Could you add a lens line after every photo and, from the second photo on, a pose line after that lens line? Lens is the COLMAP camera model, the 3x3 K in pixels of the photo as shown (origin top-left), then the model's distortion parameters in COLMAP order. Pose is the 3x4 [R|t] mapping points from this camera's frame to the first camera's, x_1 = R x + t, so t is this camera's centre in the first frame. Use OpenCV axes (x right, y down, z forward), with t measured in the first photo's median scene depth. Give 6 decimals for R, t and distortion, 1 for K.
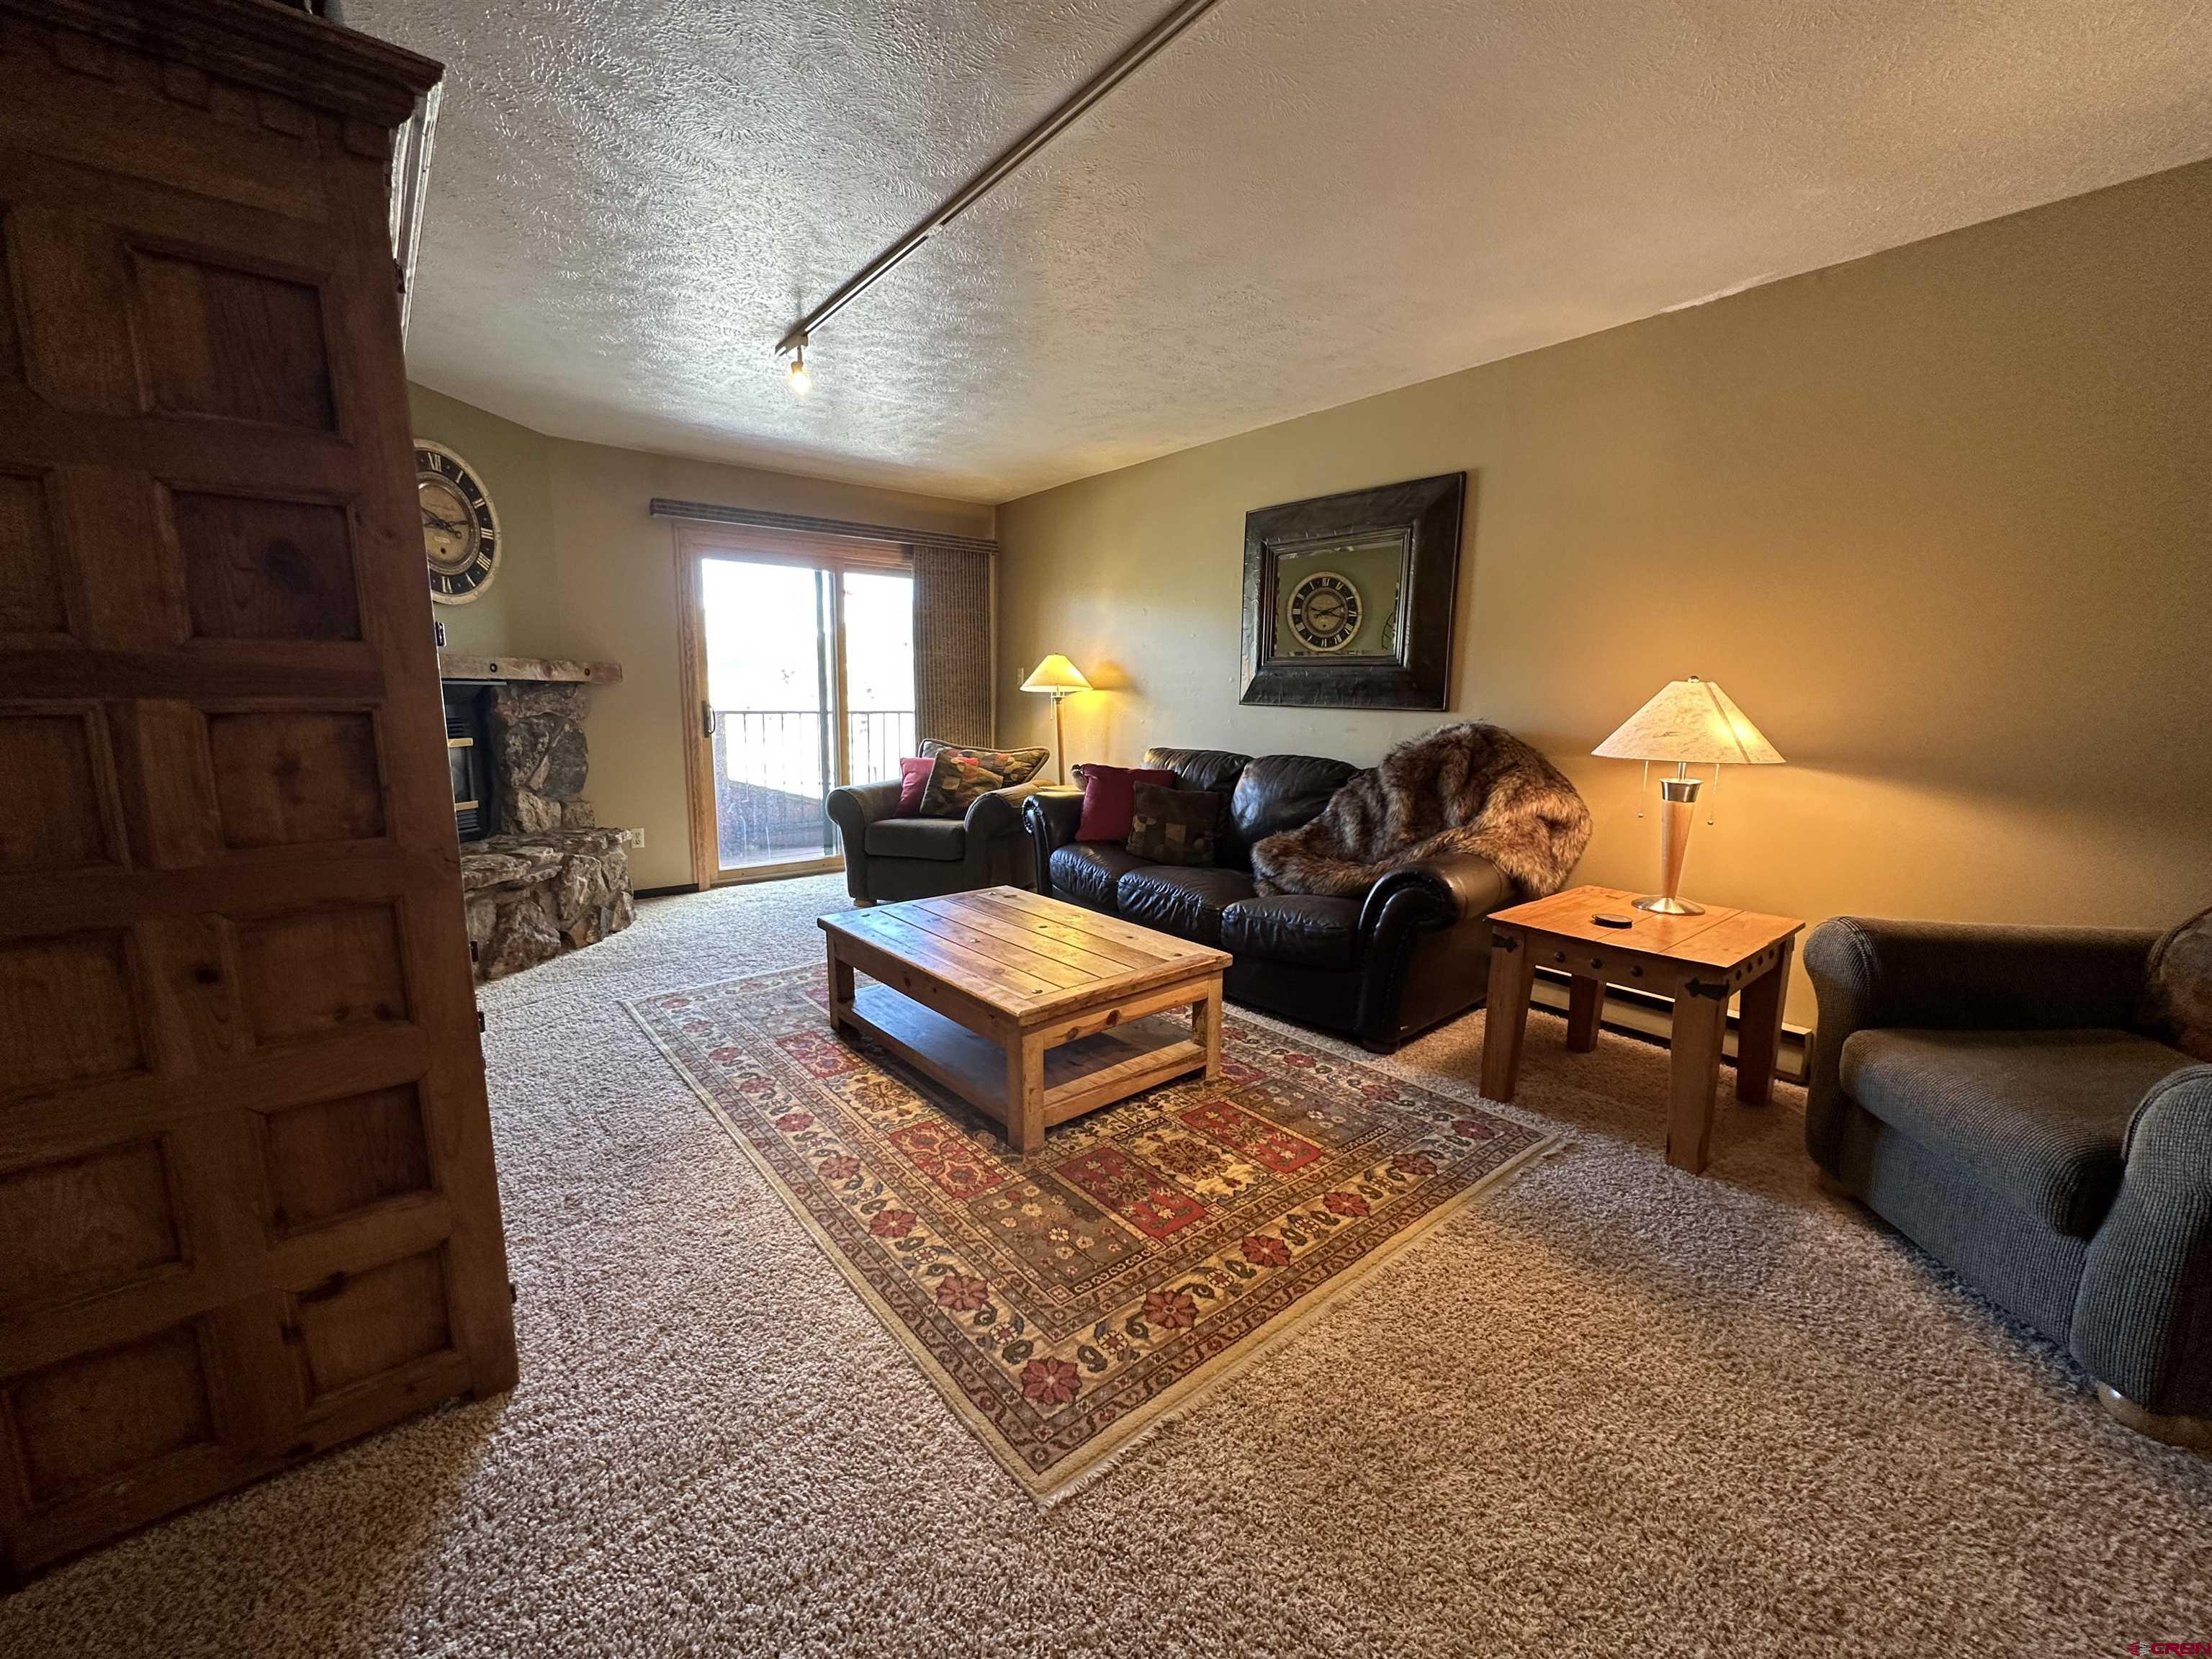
lens RADIAL K [[885.1, 0, 1110.2], [0, 885.1, 835.1], [0, 0, 1]] dist [-0.001896, -0.000530]
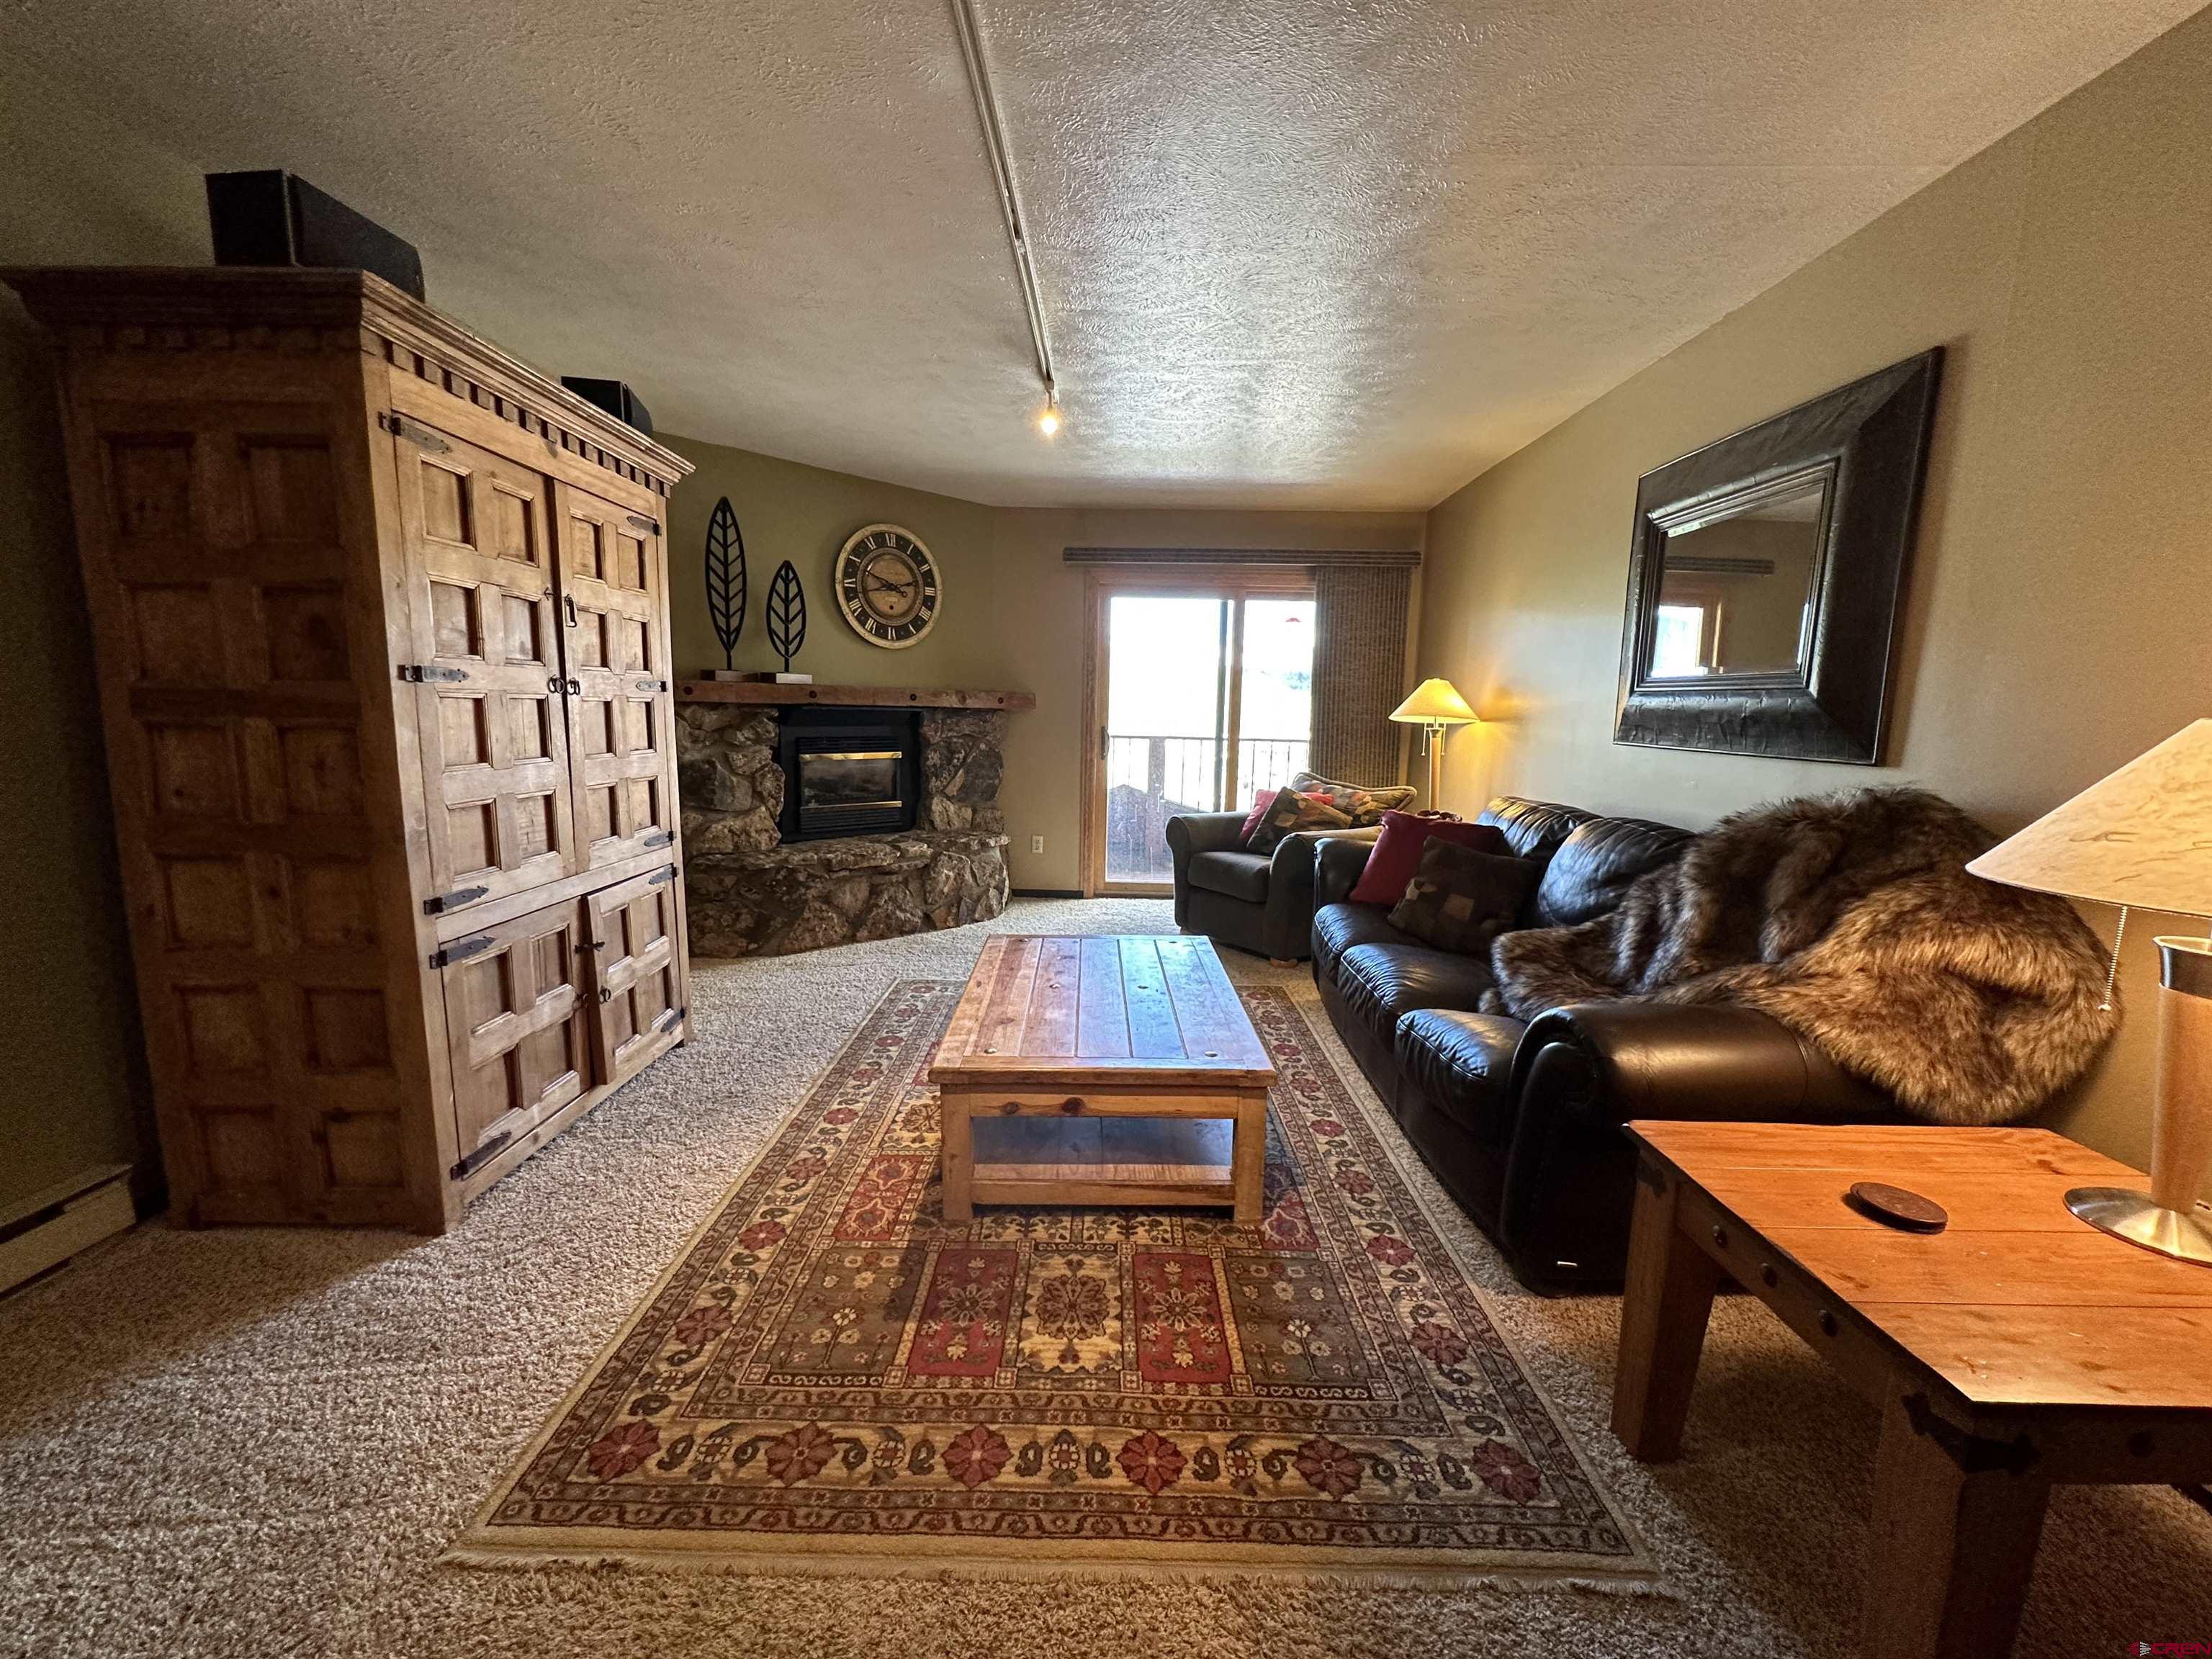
lens RADIAL K [[885.1, 0, 1107.7], [0, 885.1, 834.7], [0, 0, 1]] dist [-0.001896, -0.000530]
pose [[0.765710, 0.094737, -0.636170, 0.406117], [-0.114303, 0.993392, 0.010357, -0.047763], [0.632947, 0.064786, 0.771479, 0.262075]]
